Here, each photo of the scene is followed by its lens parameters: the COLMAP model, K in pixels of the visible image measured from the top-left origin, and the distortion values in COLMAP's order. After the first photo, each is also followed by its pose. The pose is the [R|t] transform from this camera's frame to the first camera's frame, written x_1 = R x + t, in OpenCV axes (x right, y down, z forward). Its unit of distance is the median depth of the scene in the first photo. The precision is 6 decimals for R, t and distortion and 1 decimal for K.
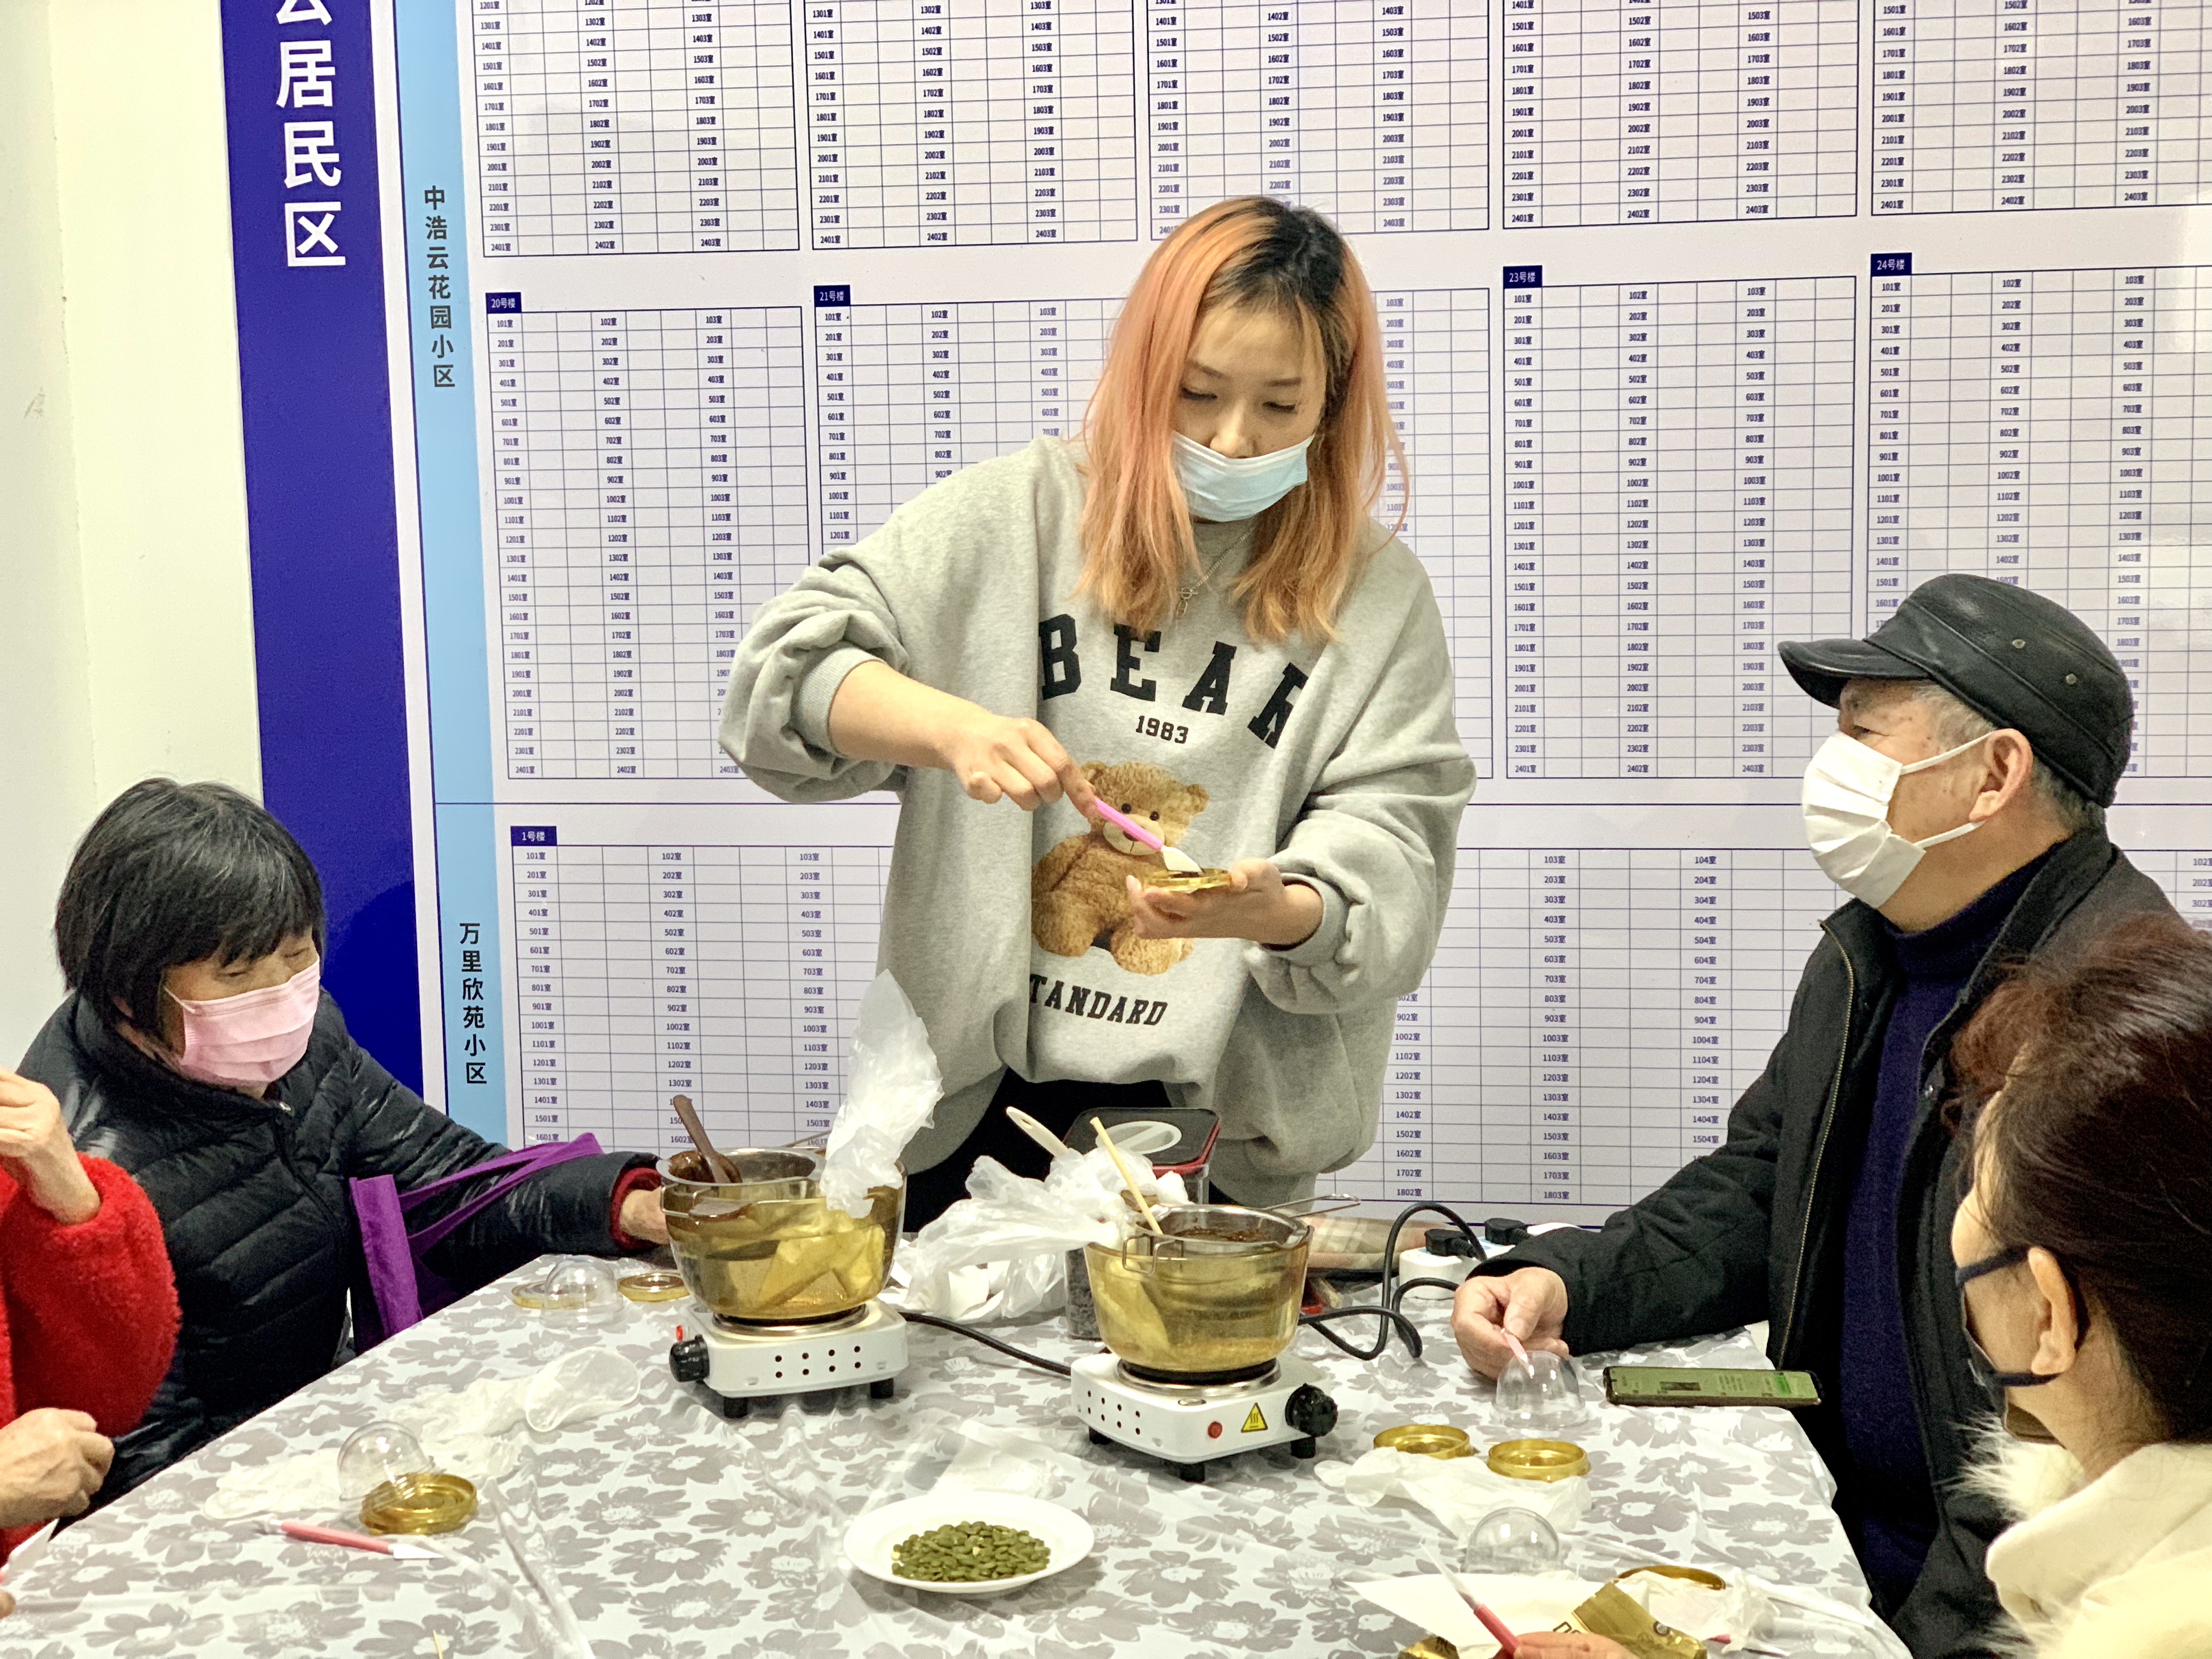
lens RADIAL K [[3291.5, 0, 1107.8], [0, 3291.5, 824.8], [0, 0, 1]] dist [0.026855, 0.000000]
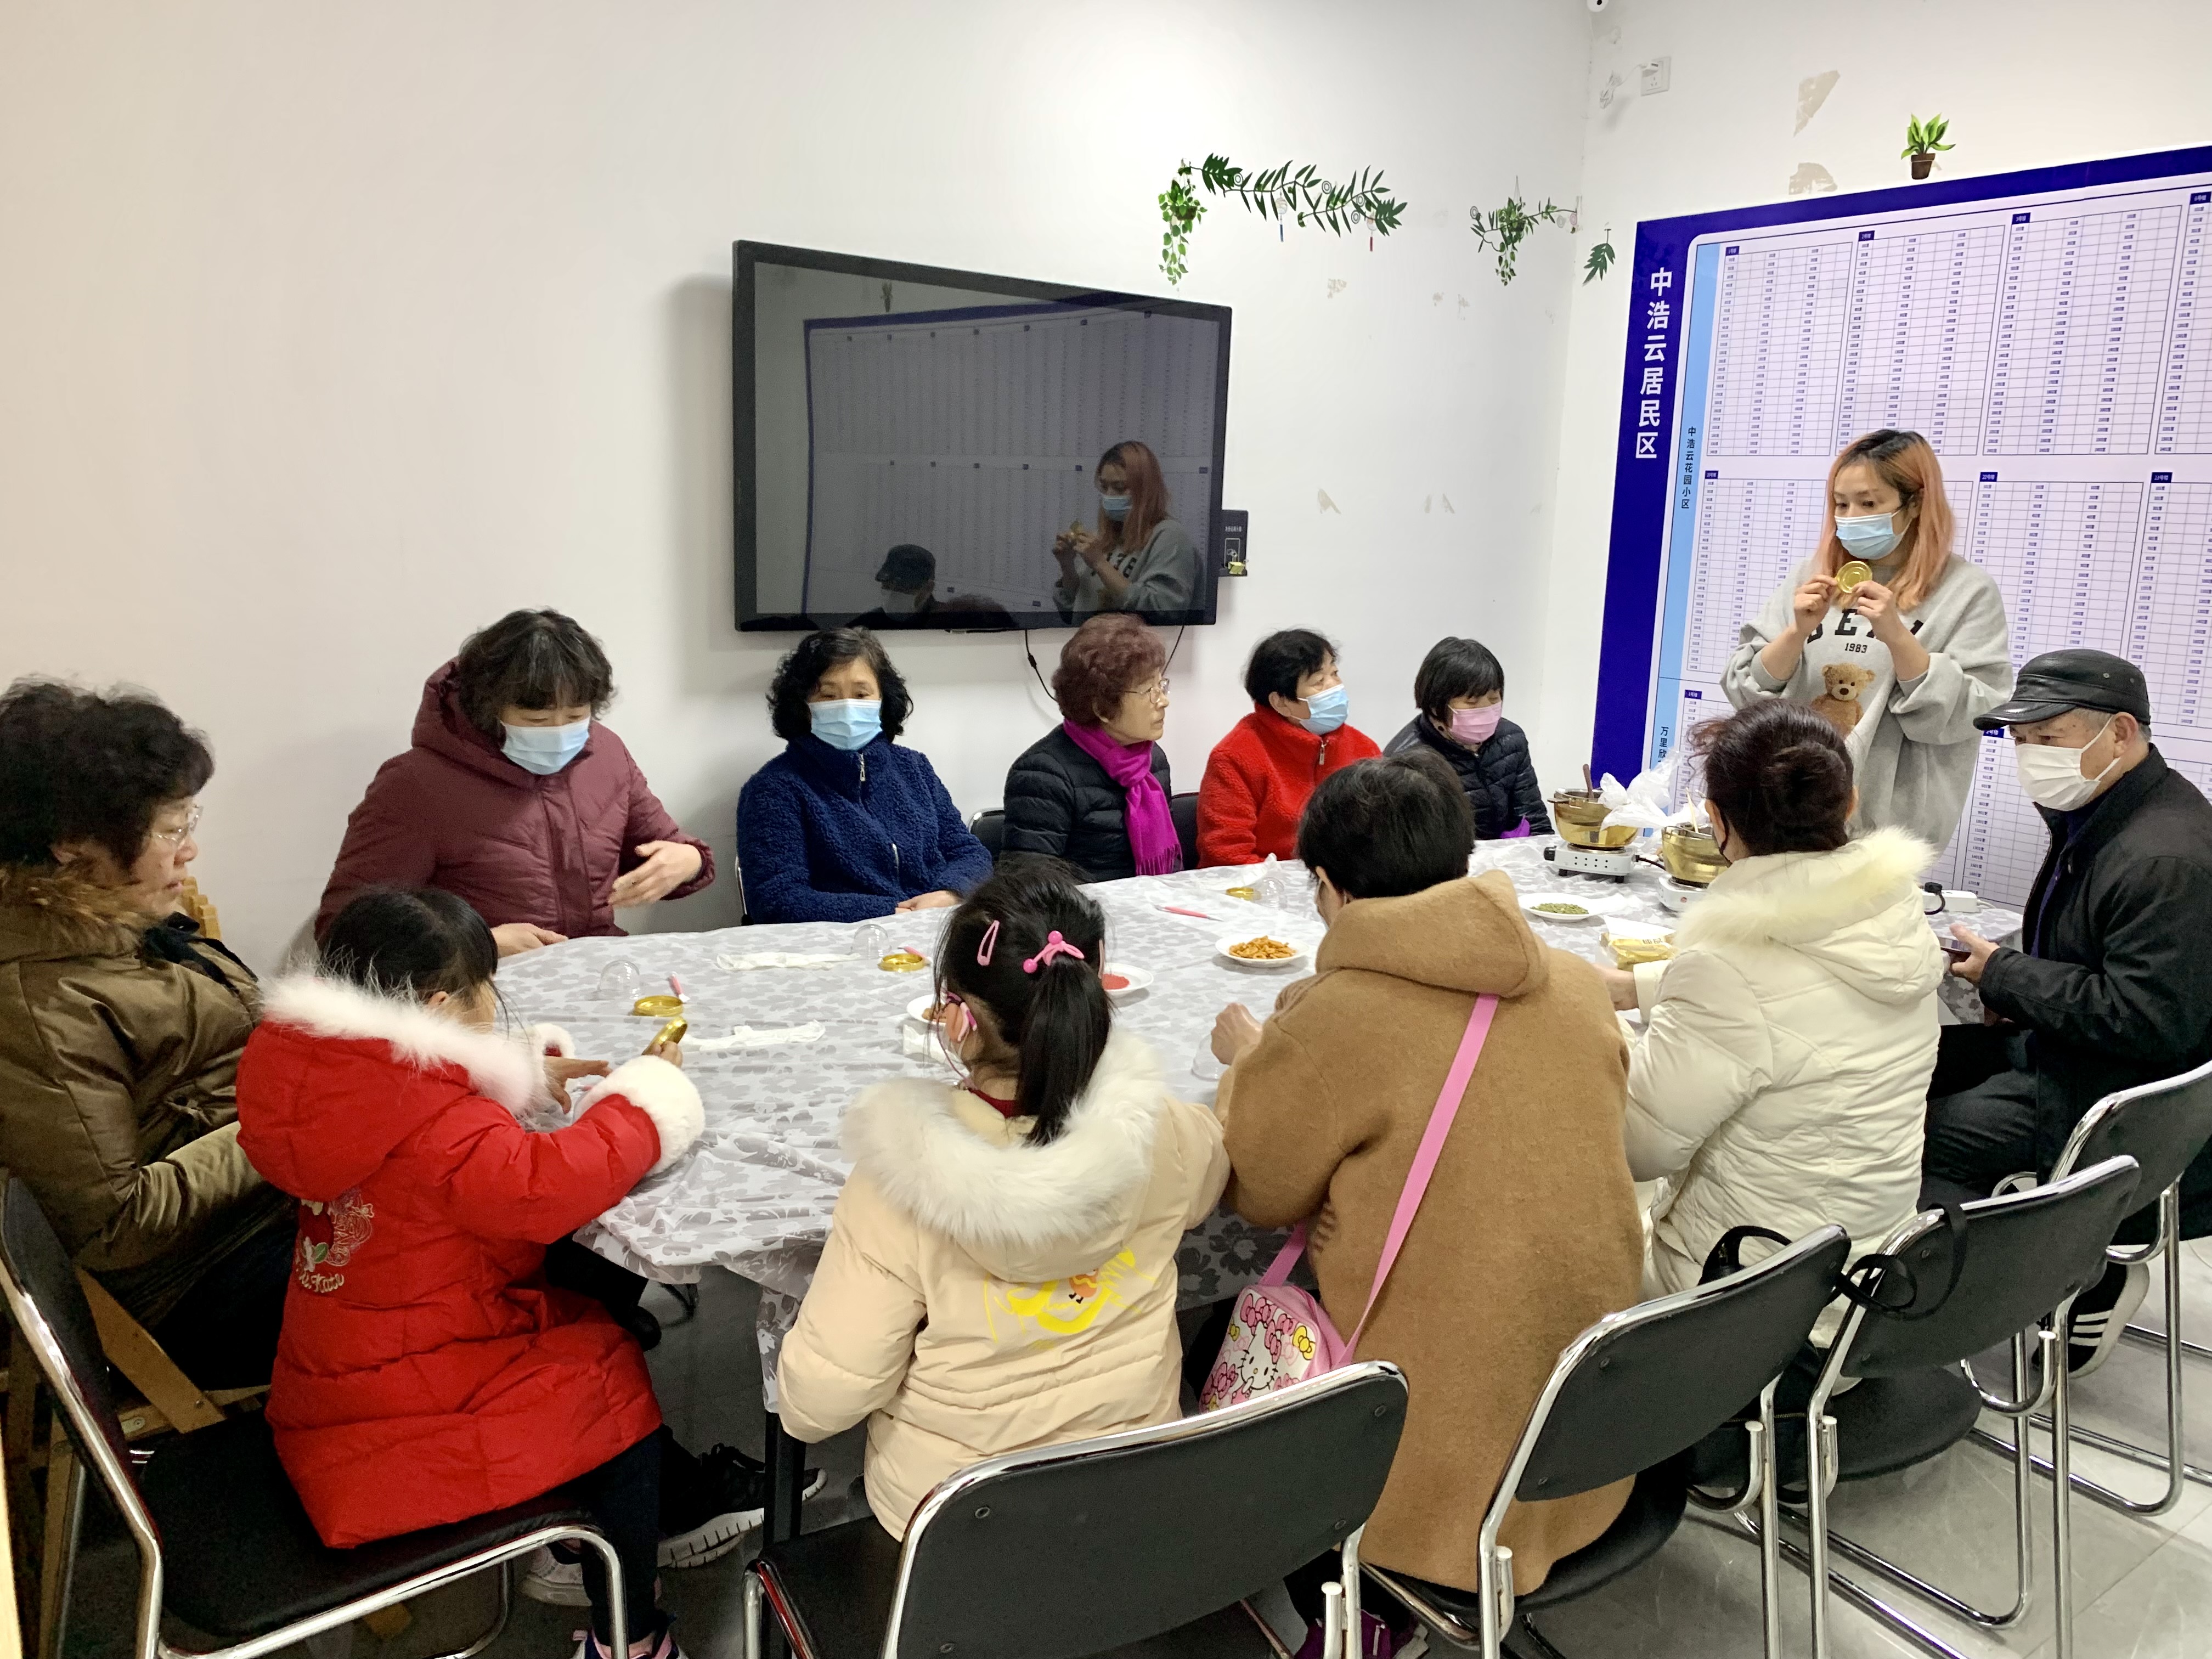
lens RADIAL K [[1668.9, 0, 1103.3], [0, 1668.9, 832.3], [0, 0, 1]] dist [-0.013034, -0.002346]
pose [[0.706573, 0.177778, -0.684945, 0.391120], [-0.136687, 0.983987, 0.114392, 0.023066], [0.694313, 0.012796, 0.719559, -0.199239]]
